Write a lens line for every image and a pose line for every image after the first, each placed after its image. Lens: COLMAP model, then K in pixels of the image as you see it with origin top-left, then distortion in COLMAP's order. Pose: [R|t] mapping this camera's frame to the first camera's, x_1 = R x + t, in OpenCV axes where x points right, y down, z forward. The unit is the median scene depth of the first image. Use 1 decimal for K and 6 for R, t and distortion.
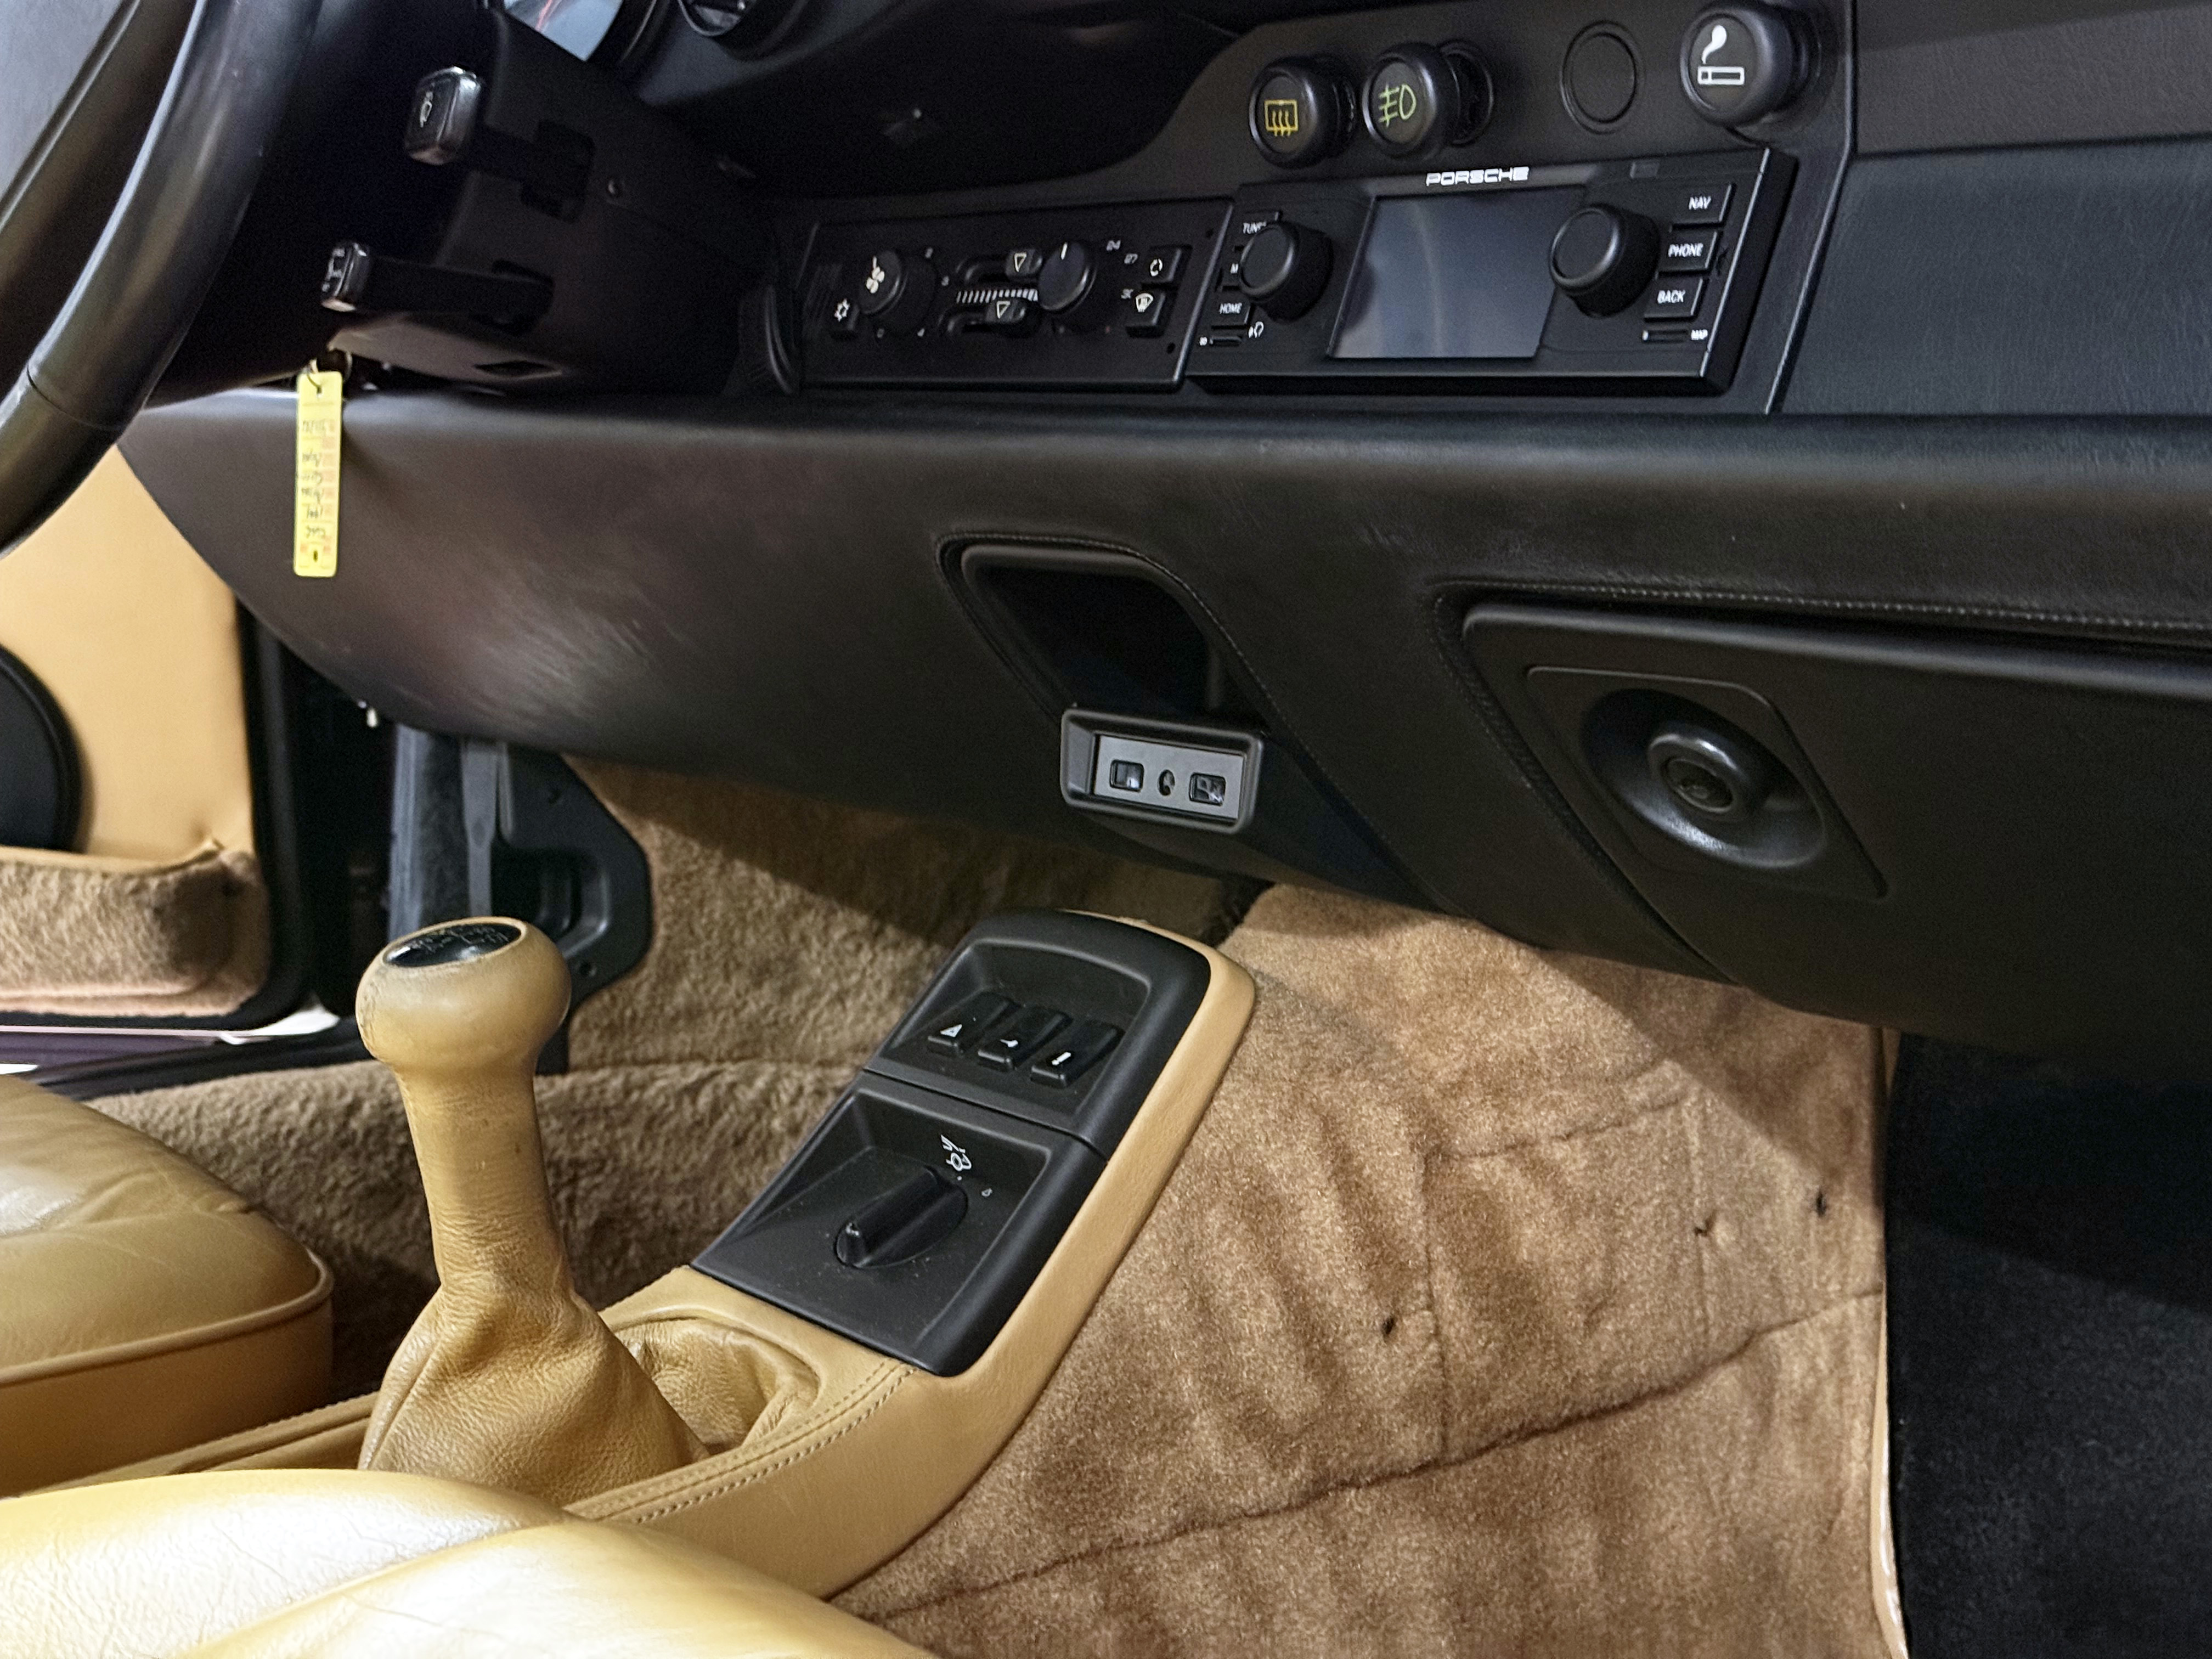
lens RADIAL K [[3039.5, 0, 1106.0], [0, 3039.5, 829.5], [0, 0, 1]] dist [0.100094, 0.000420]
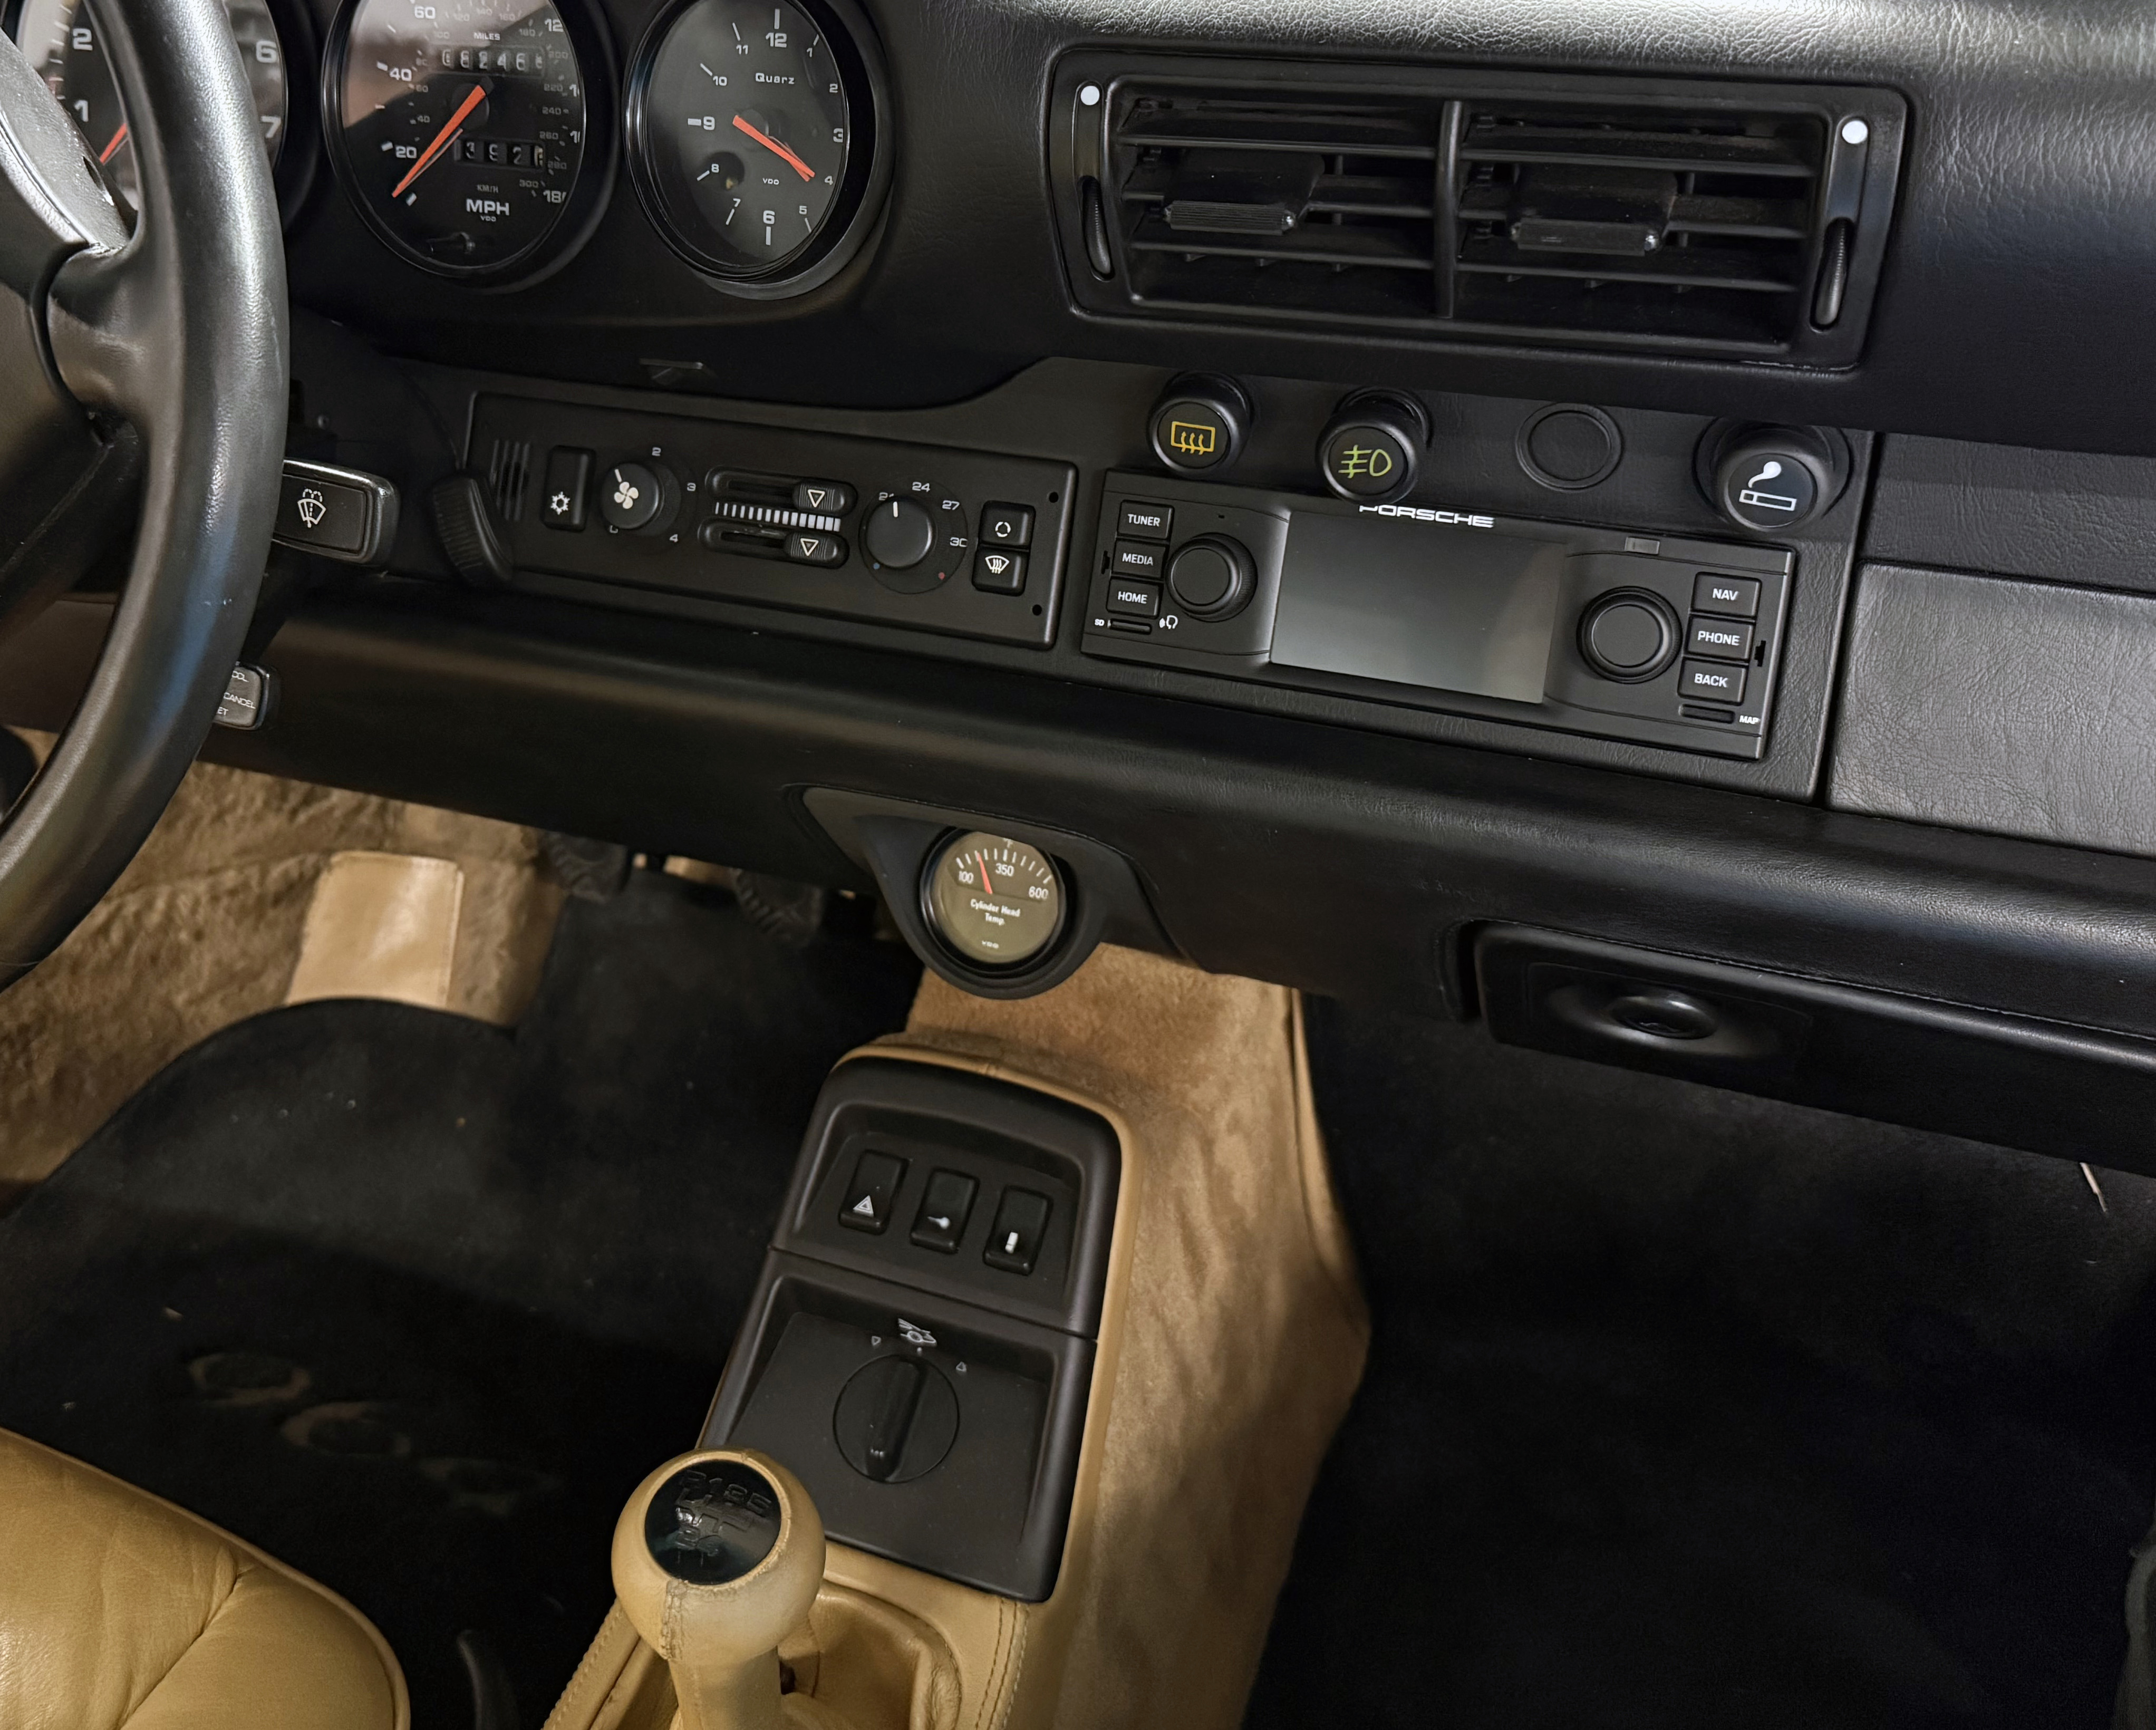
lens RADIAL K [[2114.2, 0, 829.9], [0, 2114.2, 600.0], [0, 0, 1]] dist [0.146149, -0.361453]
pose [[0.888849, -0.190274, 0.416824, -0.217253], [0.090097, 0.964519, 0.248163, -0.215878], [-0.449254, -0.183025, 0.874456, 0.228423]]
